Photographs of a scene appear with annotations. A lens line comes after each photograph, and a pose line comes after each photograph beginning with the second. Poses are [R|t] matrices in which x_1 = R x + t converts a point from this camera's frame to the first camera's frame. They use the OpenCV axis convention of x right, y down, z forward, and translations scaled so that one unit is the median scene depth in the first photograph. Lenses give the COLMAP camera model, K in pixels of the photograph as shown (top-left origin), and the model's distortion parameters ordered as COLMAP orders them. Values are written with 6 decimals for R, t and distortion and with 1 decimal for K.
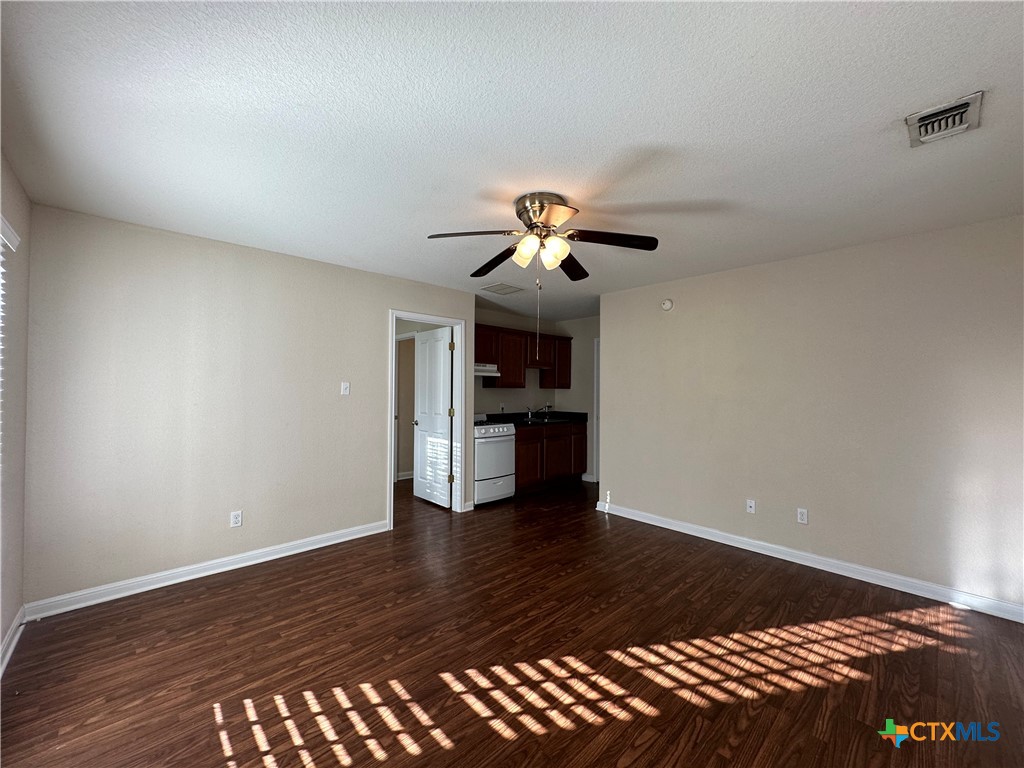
lens RADIAL K [[409.4, 0, 512.0], [0, 409.4, 384.0], [0, 0, 1]] dist [0.008466, -0.002536]
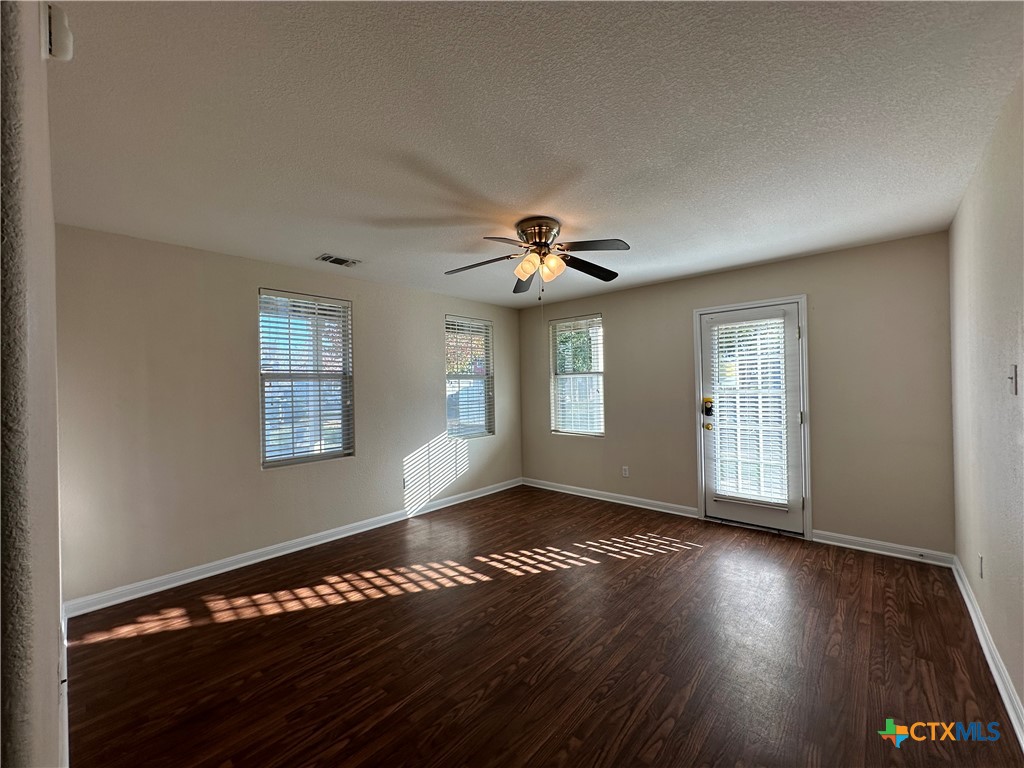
lens RADIAL K [[409.4, 0, 512.0], [0, 409.4, 384.0], [0, 0, 1]] dist [0.008466, -0.002536]
pose [[-0.996151, 0.011200, -0.086934, 0.277439], [0.012234, 0.999861, -0.011371, 0.019822], [0.086794, -0.012390, -0.996149, 2.376187]]
